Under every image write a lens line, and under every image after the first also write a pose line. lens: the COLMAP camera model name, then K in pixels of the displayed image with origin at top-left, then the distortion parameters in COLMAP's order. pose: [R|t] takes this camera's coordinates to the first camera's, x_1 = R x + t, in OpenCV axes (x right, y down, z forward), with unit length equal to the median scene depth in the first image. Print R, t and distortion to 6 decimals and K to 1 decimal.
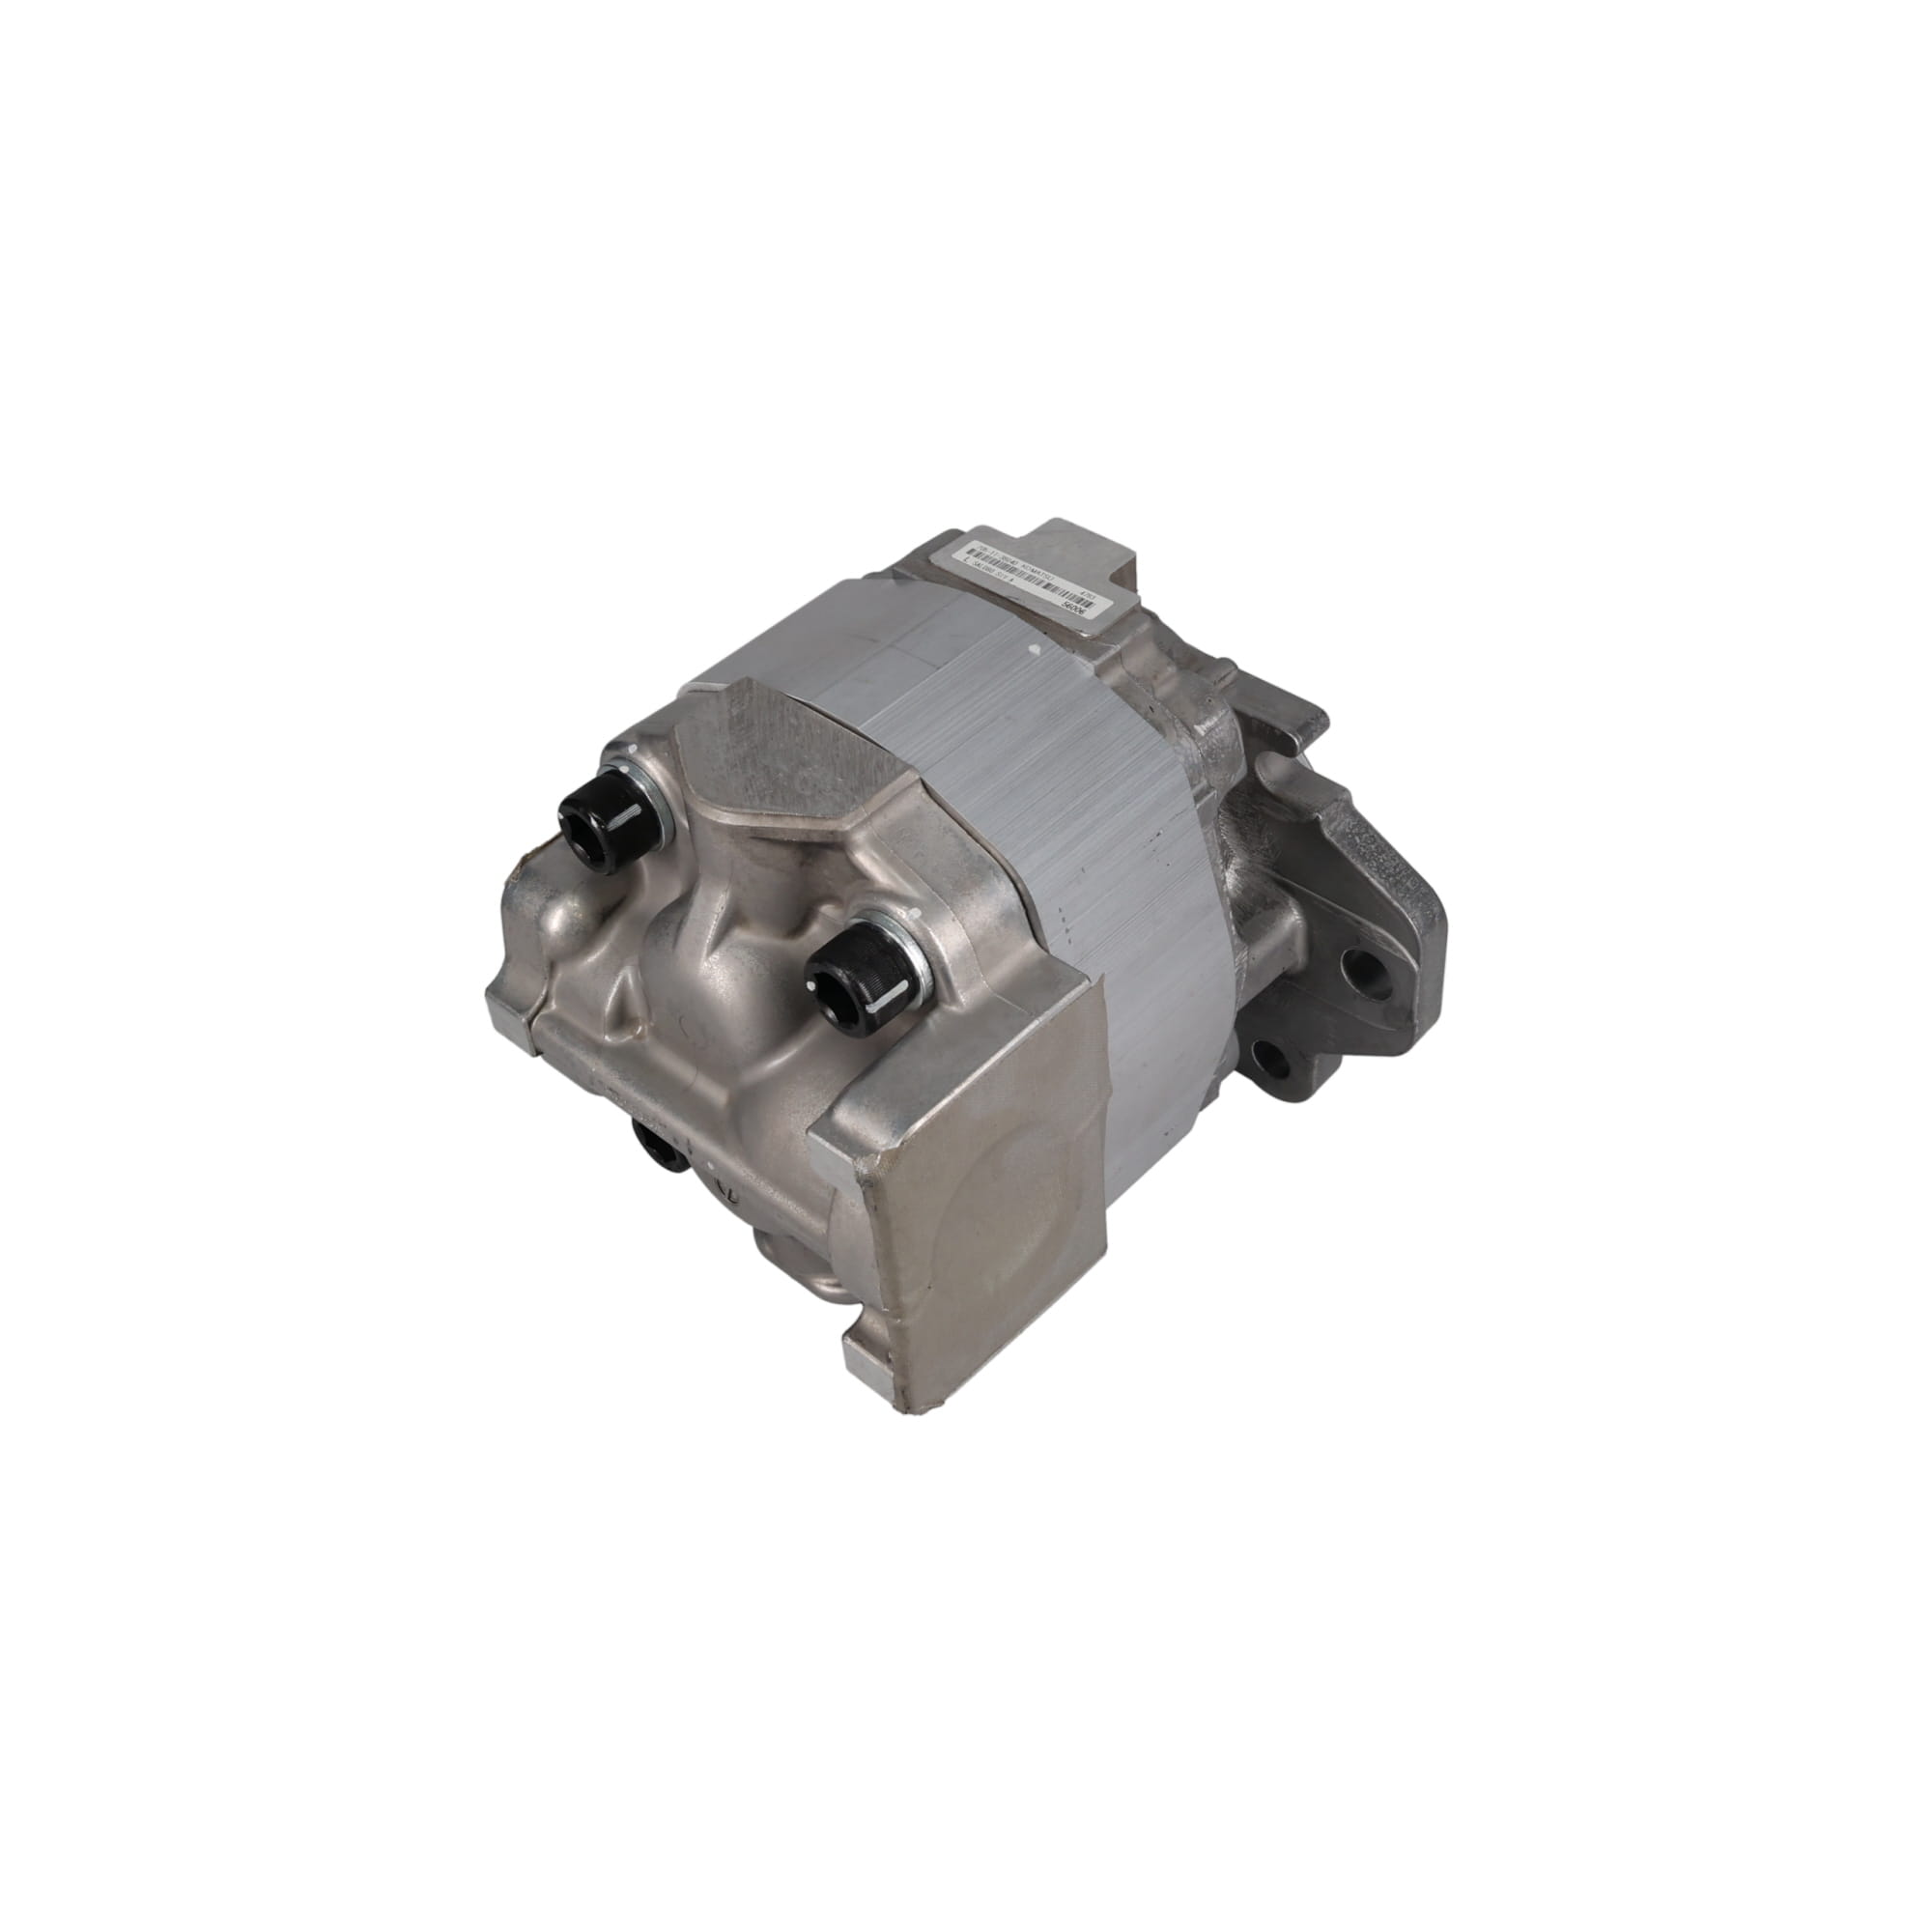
lens RADIAL K [[2453.3, 0, 966.0], [0, 2453.3, 966.0], [0, 0, 1]] dist [-0.017533, -0.005571]
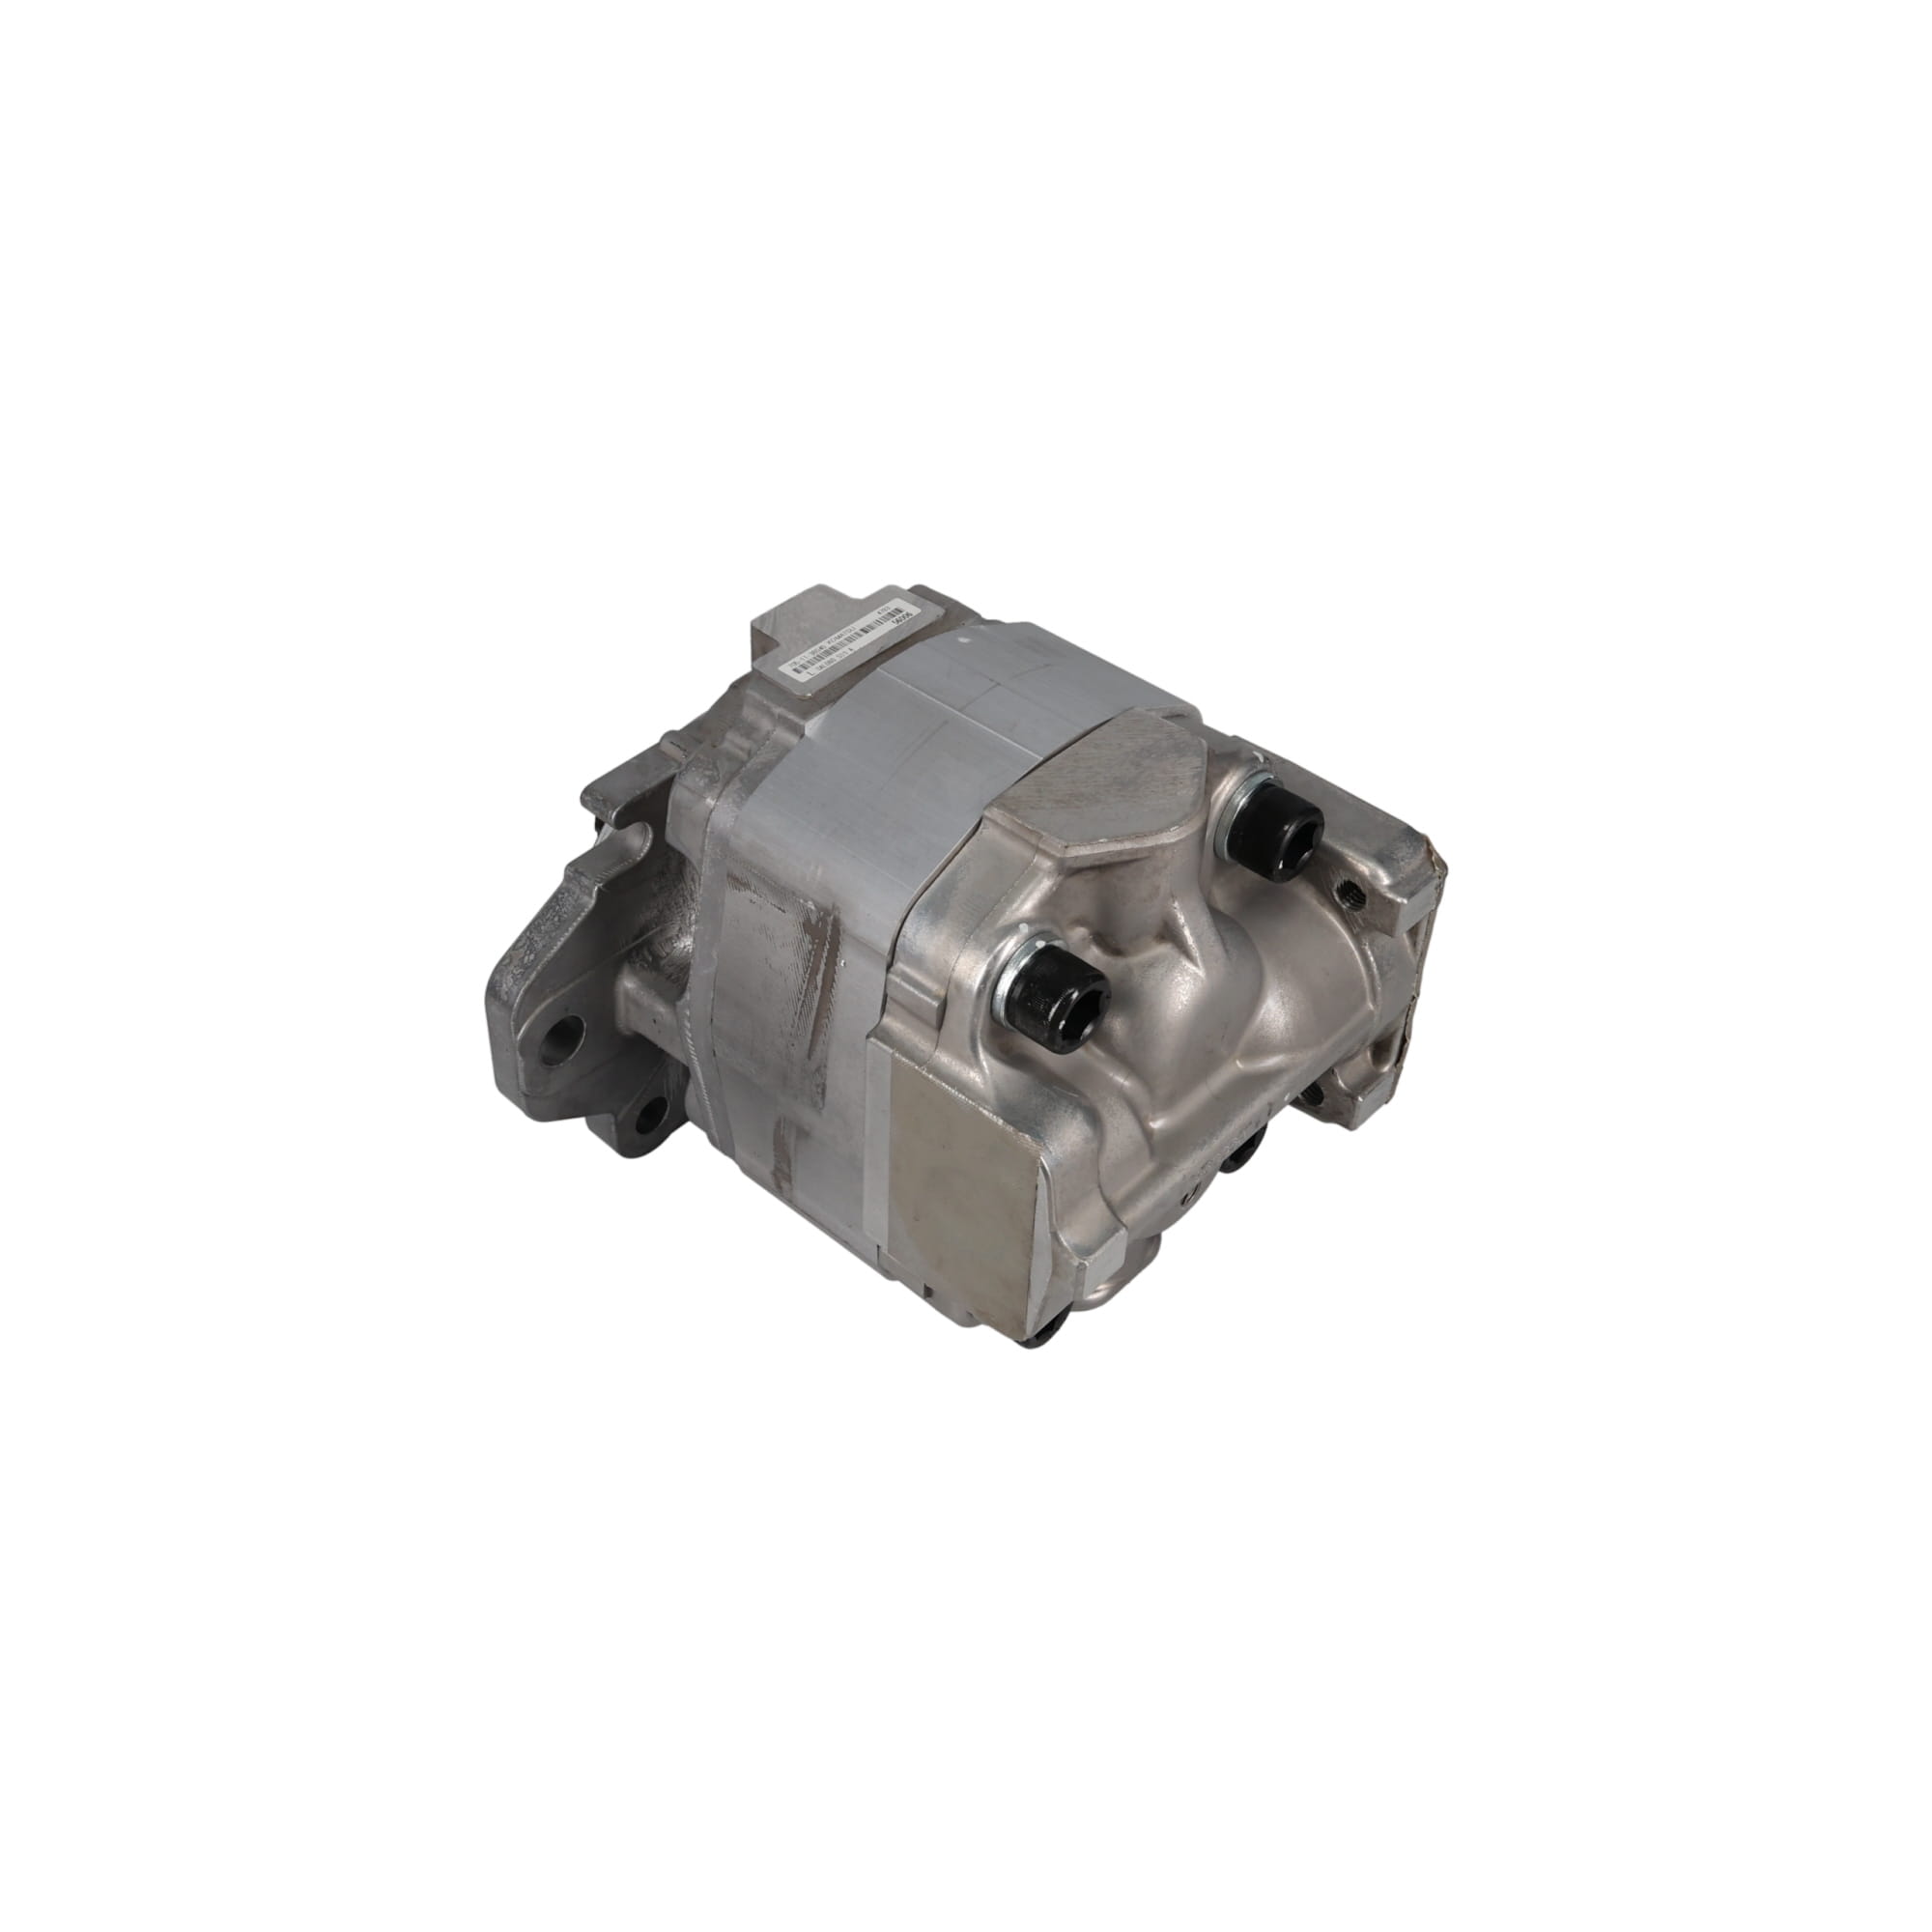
lens RADIAL K [[2525.0, 0, 966.0], [0, 2525.0, 966.0], [0, 0, 1]] dist [0.006204, 0.004277]
pose [[-0.026532, -0.604040, 0.796512, -0.933410], [0.664886, 0.584331, 0.465278, -0.552921], [-0.746473, 0.541935, 0.386114, 0.623499]]
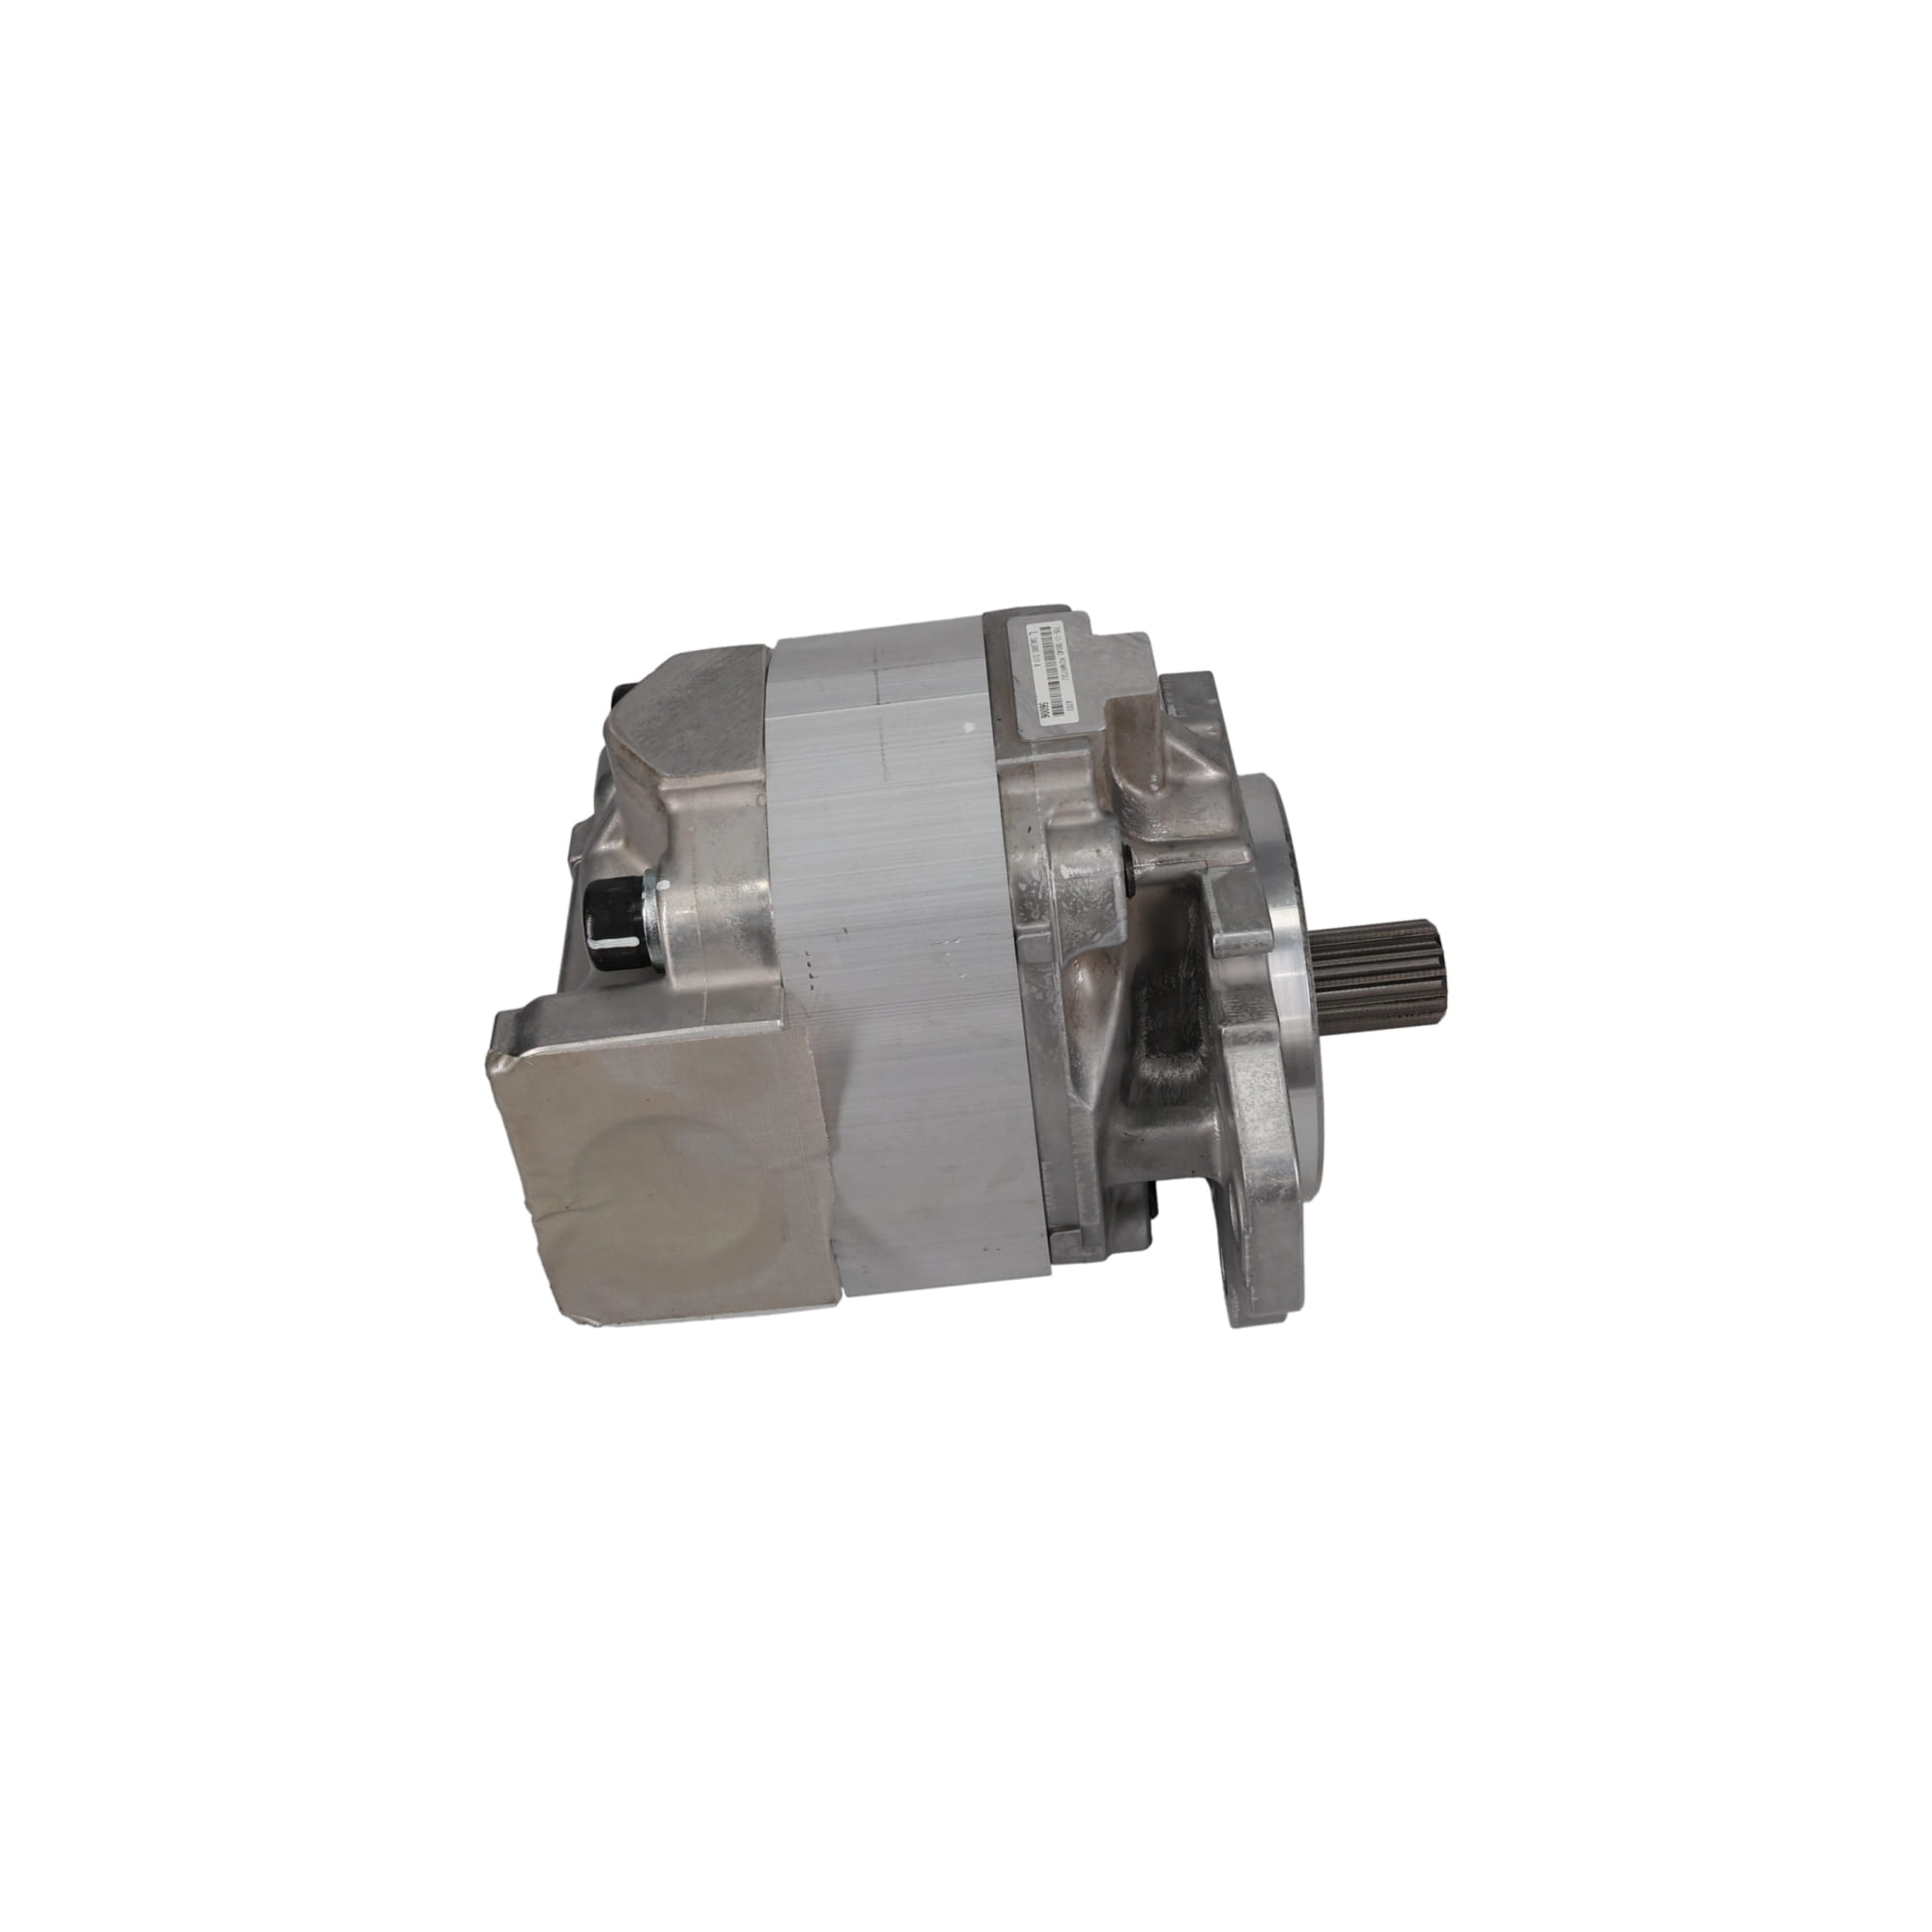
lens RADIAL K [[2453.3, 0, 966.0], [0, 2453.3, 966.0], [0, 0, 1]] dist [-0.017533, -0.005571]
pose [[0.714540, 0.451115, -0.534723, 0.589492], [-0.450329, 0.881512, 0.141916, -0.179356], [0.535385, 0.139396, 0.833025, 0.173757]]
